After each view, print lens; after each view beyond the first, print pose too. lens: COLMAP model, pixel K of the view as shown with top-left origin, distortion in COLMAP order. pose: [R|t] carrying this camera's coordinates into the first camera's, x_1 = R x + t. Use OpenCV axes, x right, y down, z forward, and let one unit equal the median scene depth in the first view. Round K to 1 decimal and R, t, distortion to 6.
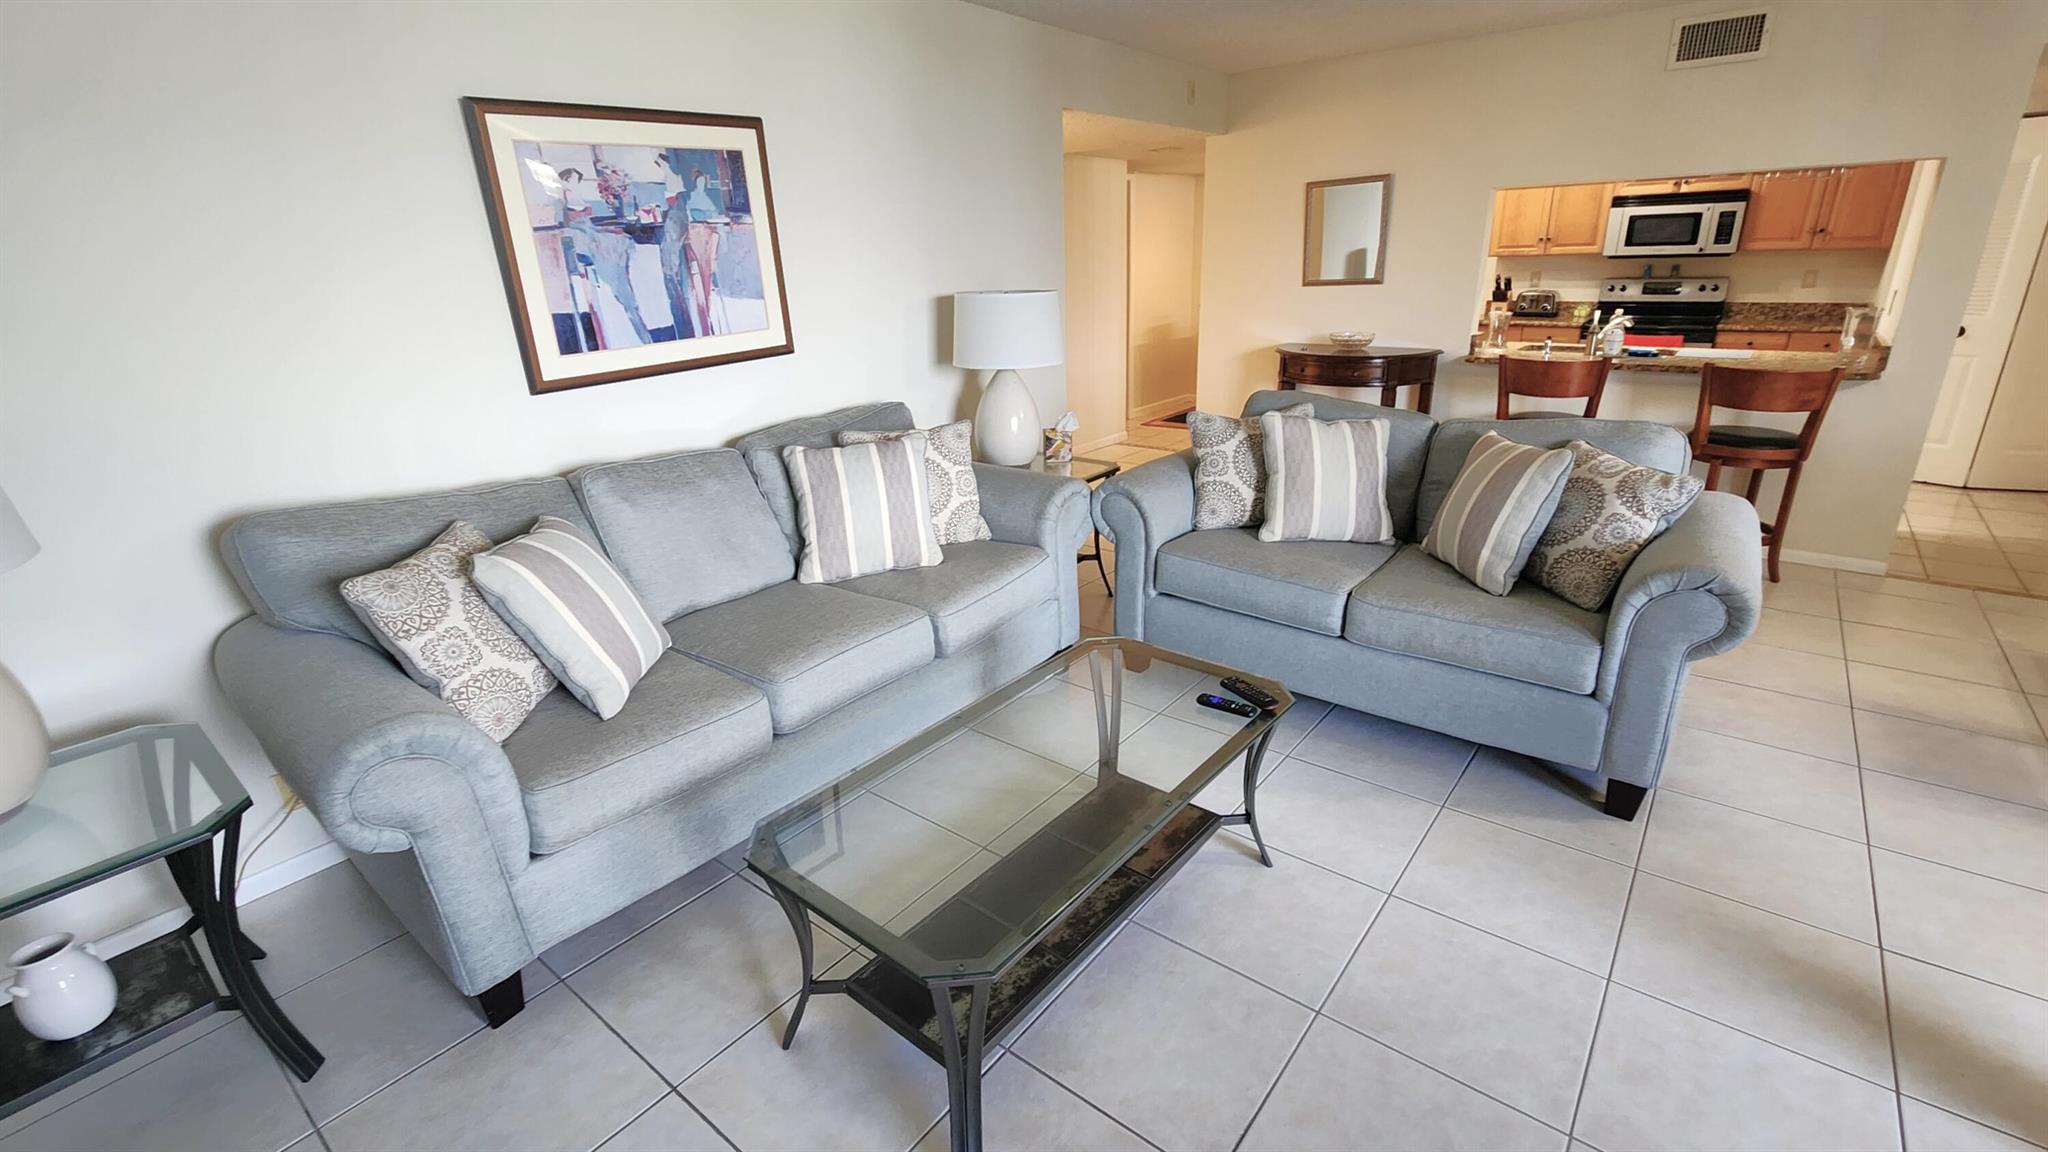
lens RADIAL K [[896.9, 0, 1026.4], [0, 896.9, 573.2], [0, 0, 1]] dist [-0.001019, -0.000436]
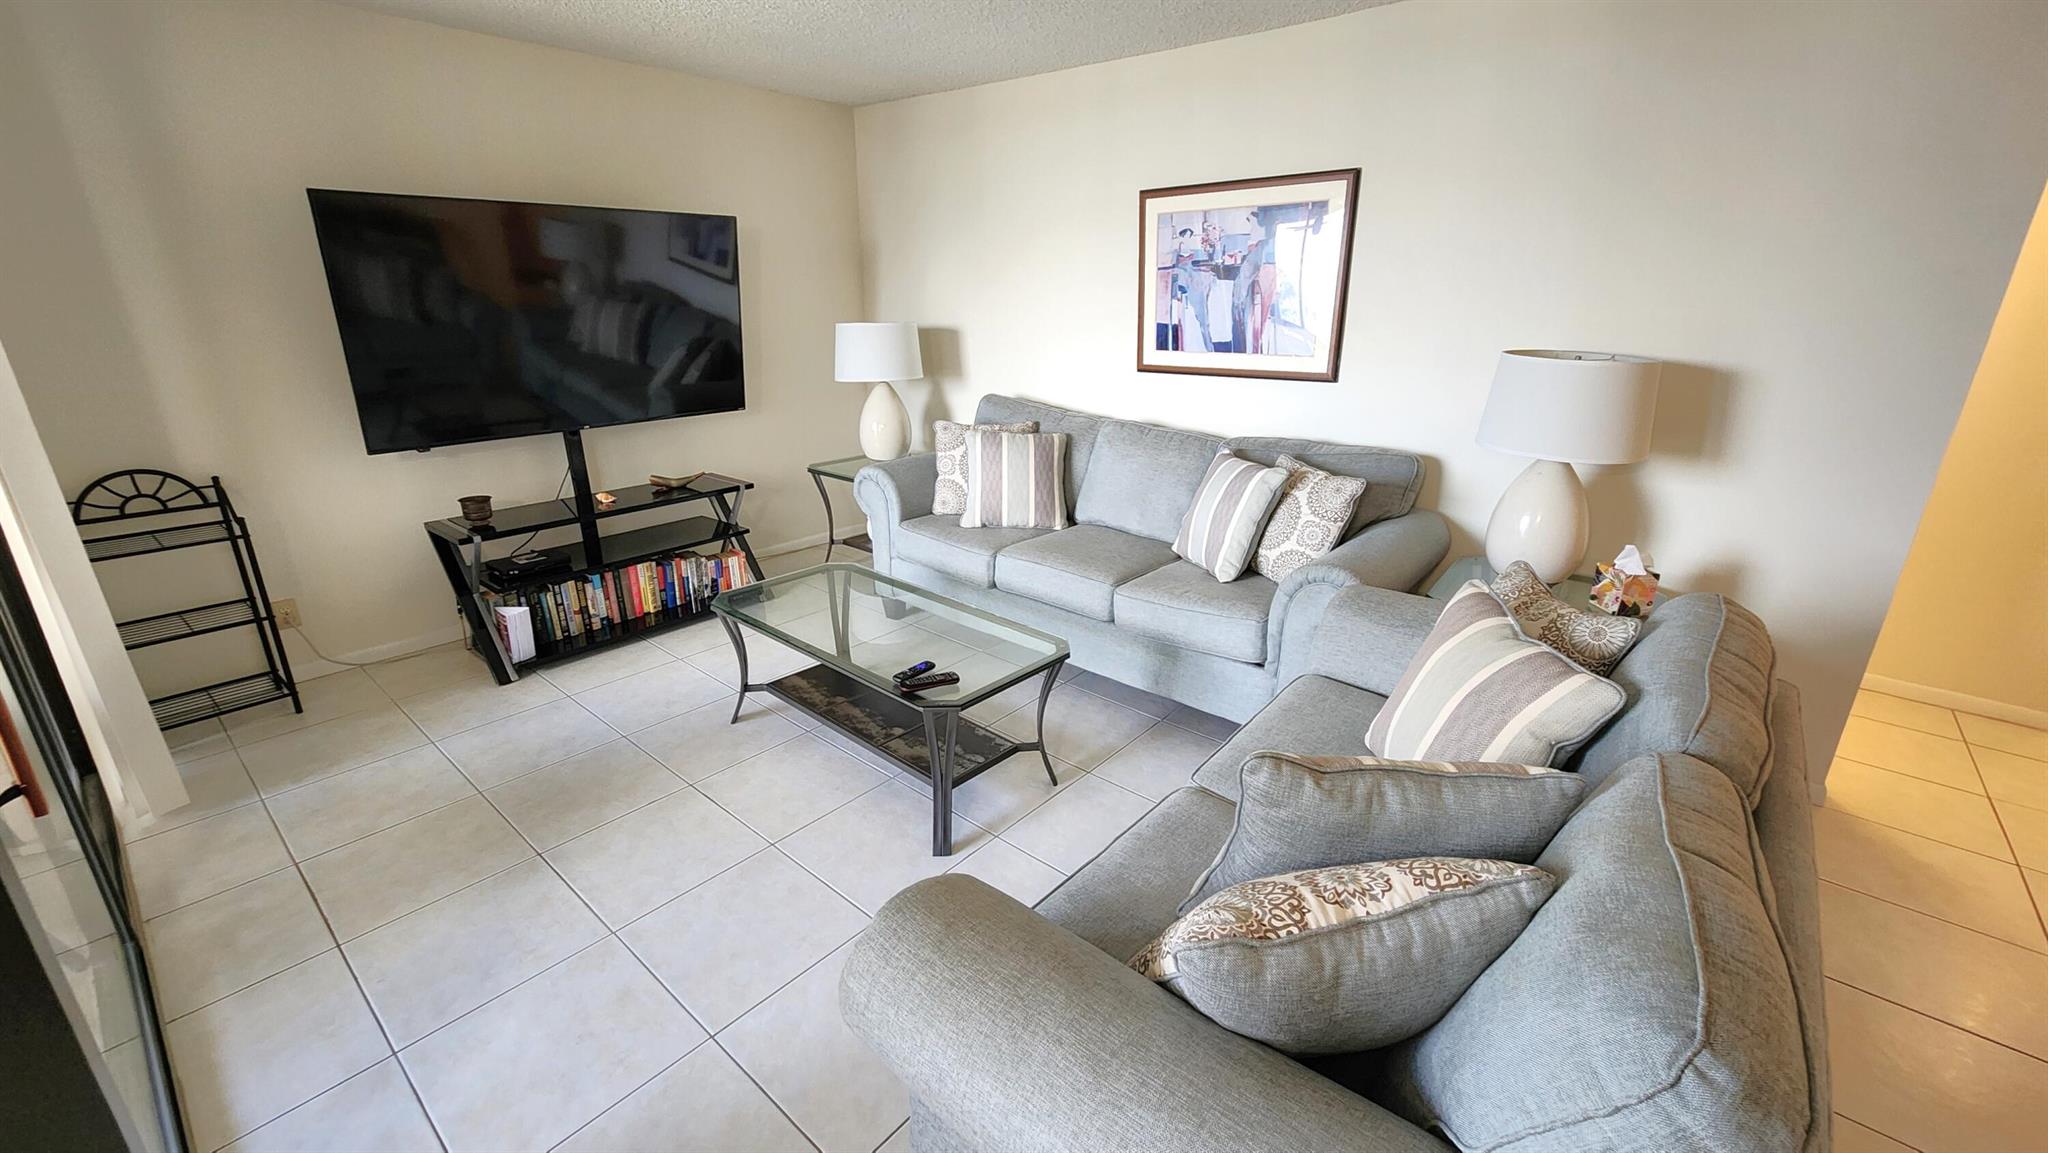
lens RADIAL K [[838.9, 0, 1025.4], [0, 838.9, 574.8], [0, 0, 1]] dist [-0.002073, -0.000759]
pose [[-0.030228, 0.358806, -0.932922, 0.937810], [-0.344877, 0.872288, 0.346660, -0.316867], [0.938161, 0.332222, 0.097377, 0.749494]]
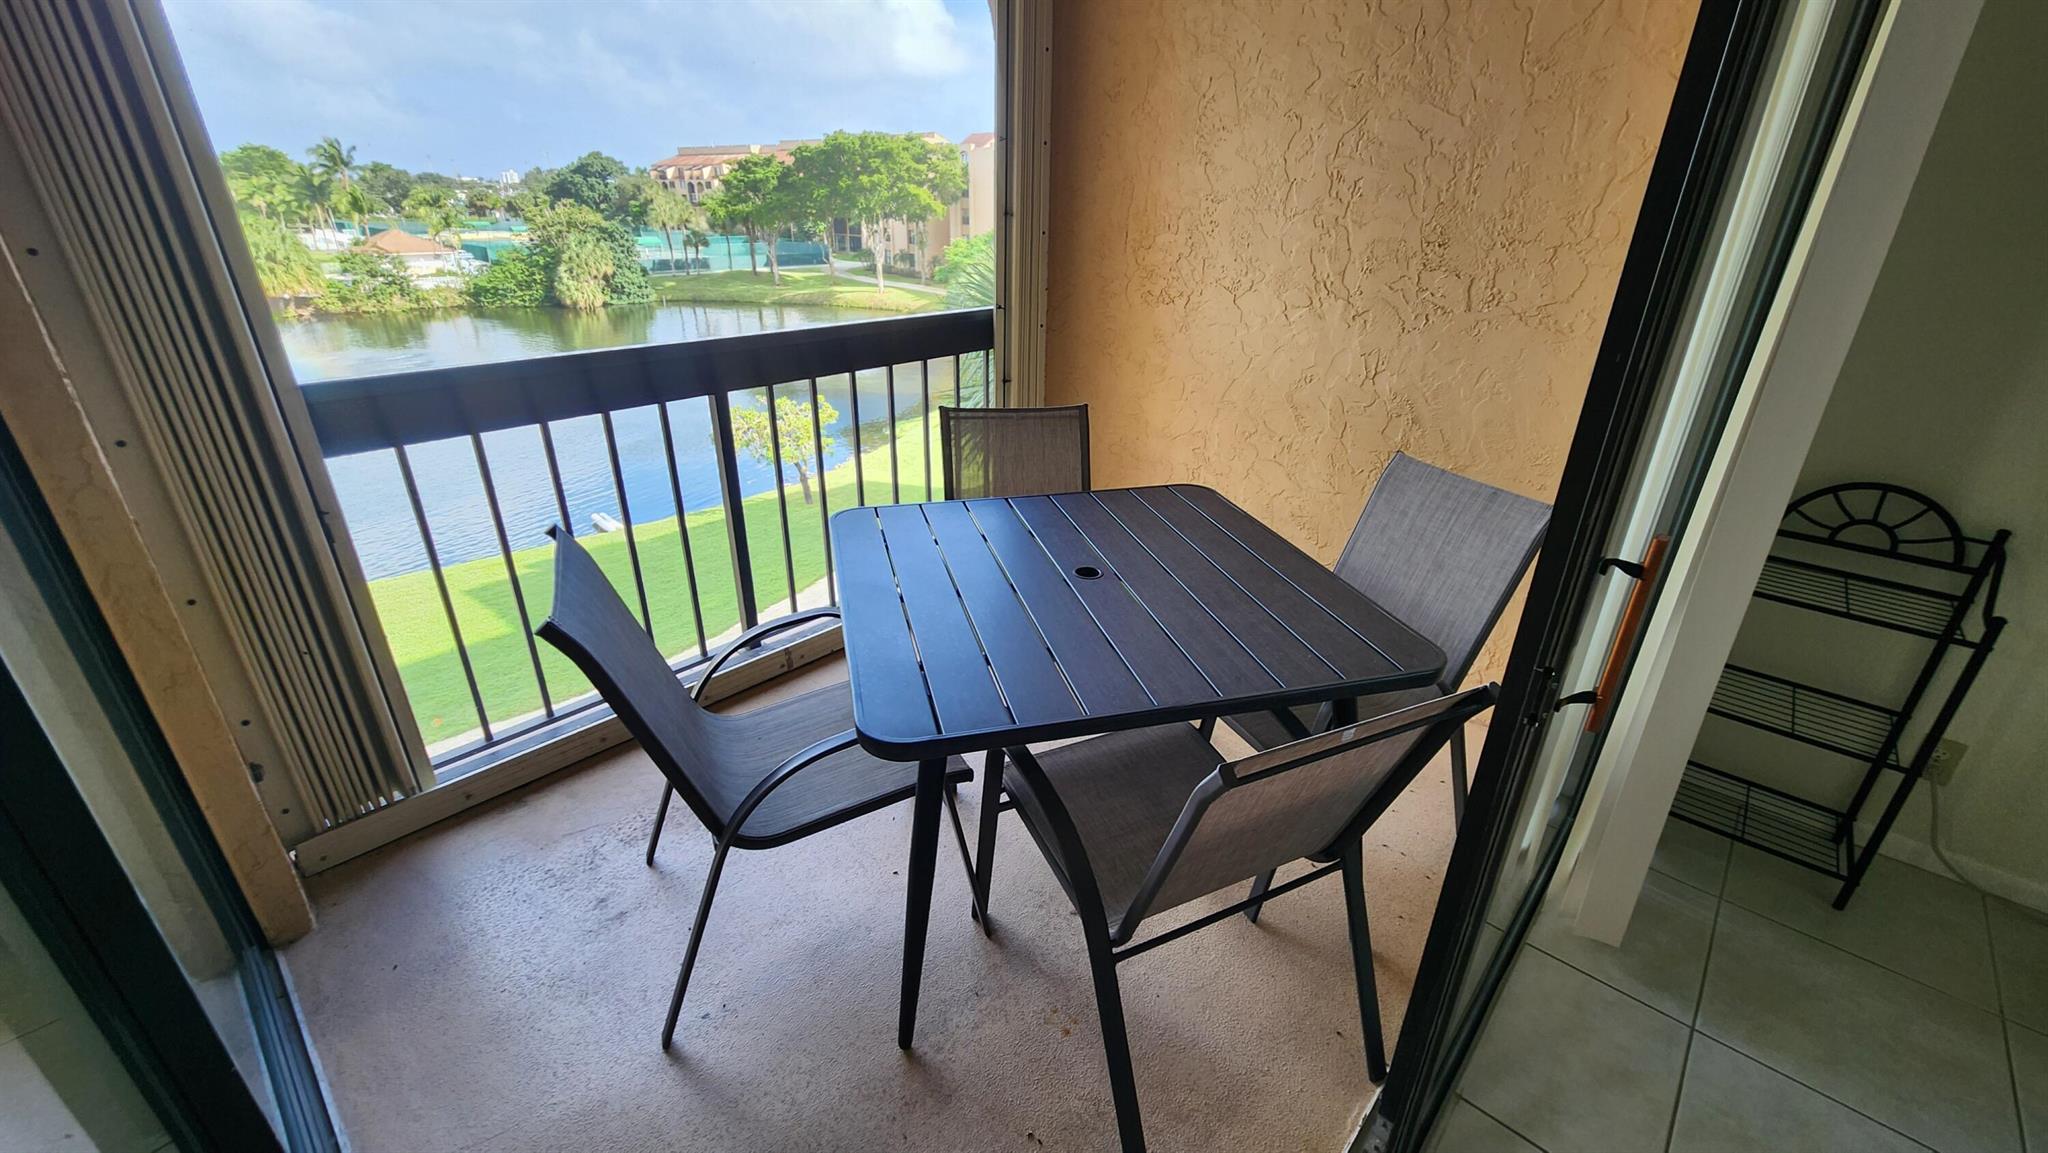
lens RADIAL K [[838.9, 0, 1037.2], [0, 838.9, 575.2], [0, 0, 1]] dist [-0.002073, -0.000759]
pose [[-0.997975, -0.009863, 0.062831, 0.601370], [0.037157, 0.711360, 0.701845, -0.135784], [-0.051618, 0.702759, -0.709553, 0.331799]]
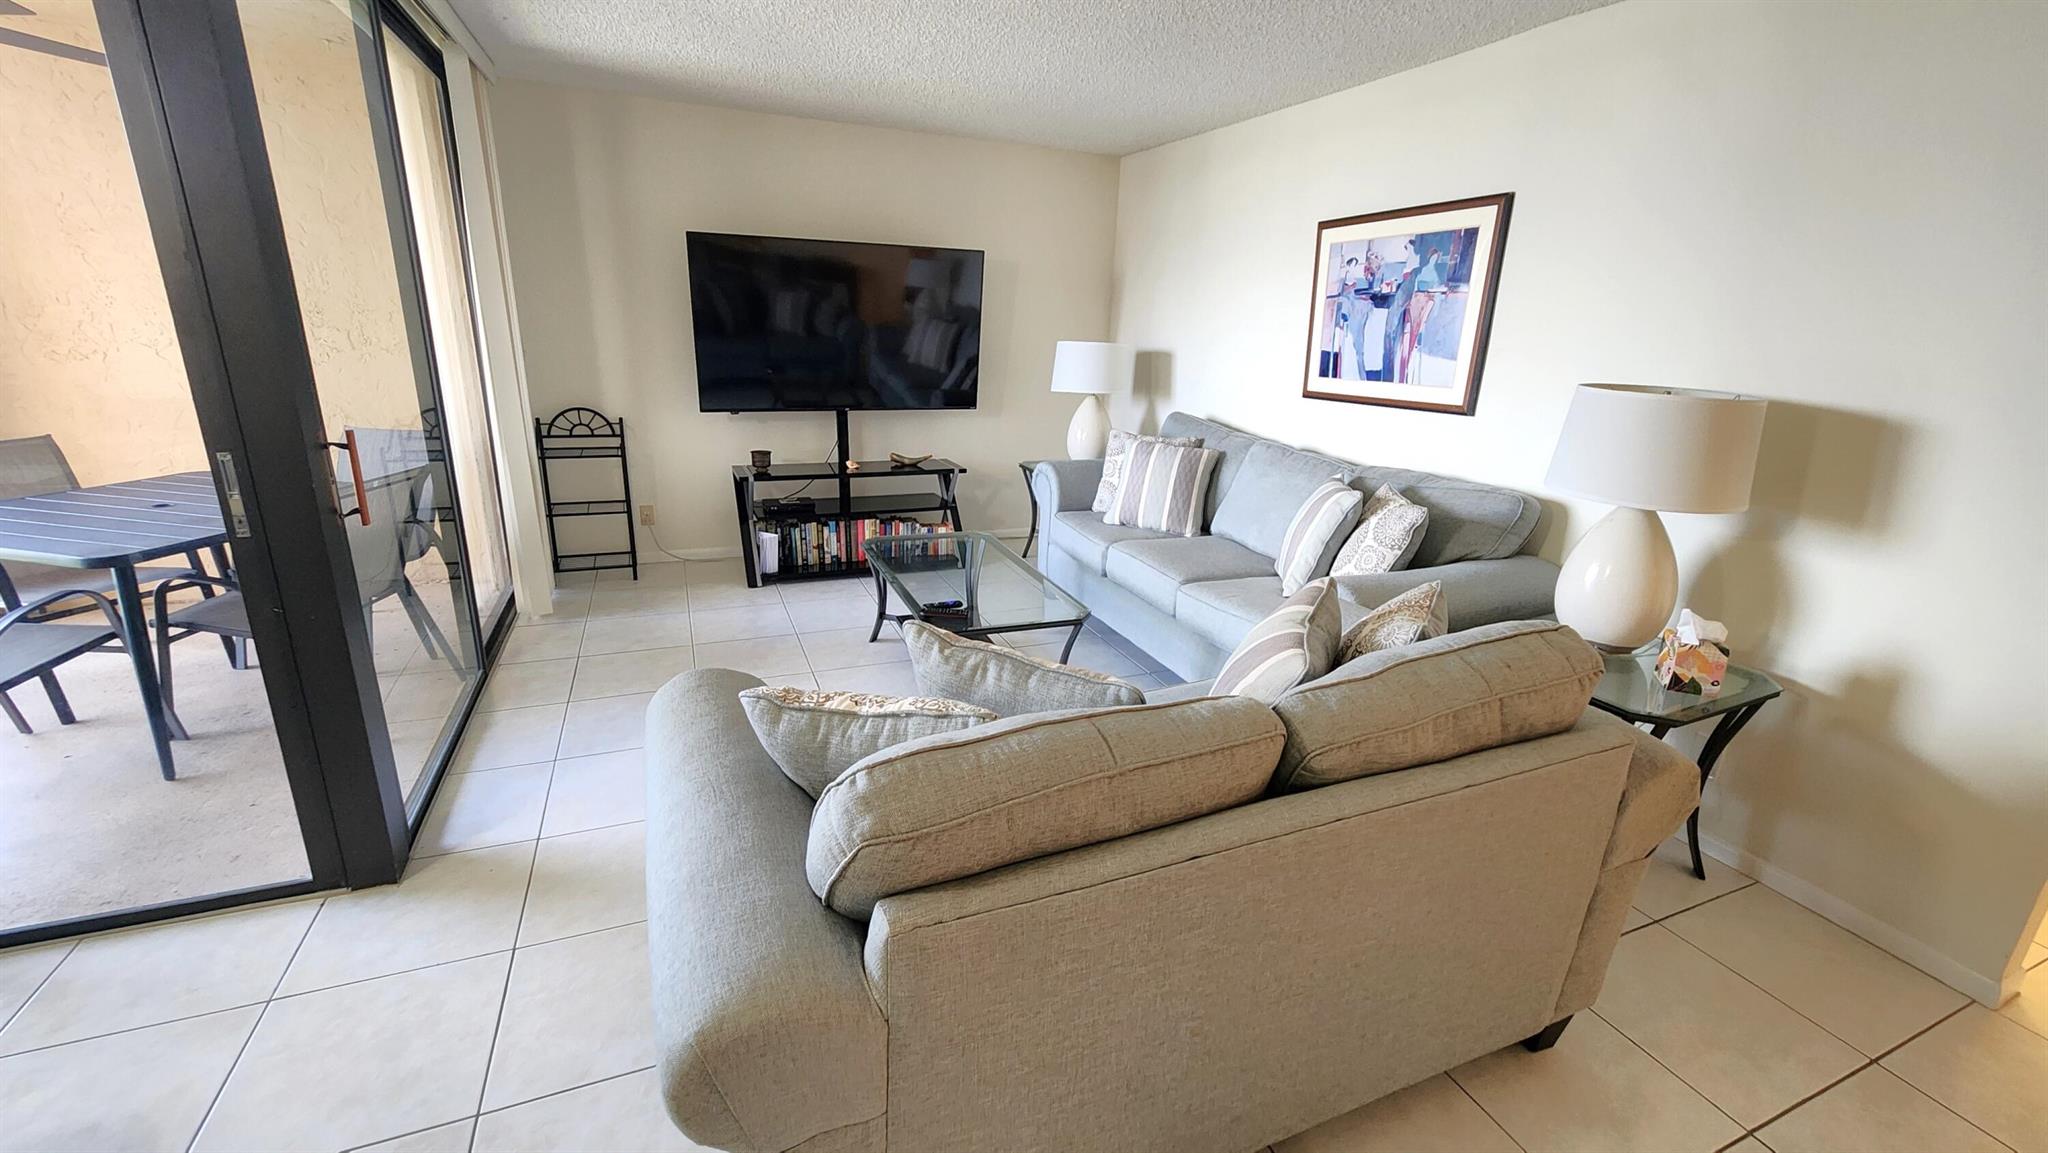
lens RADIAL K [[838.9, 0, 1019.3], [0, 838.9, 575.1], [0, 0, 1]] dist [-0.002073, -0.000759]
pose [[-0.482762, 0.274542, -0.831605, 1.003116], [-0.314673, 0.831792, 0.457277, -0.442963], [0.817264, 0.482440, -0.315167, 1.158496]]
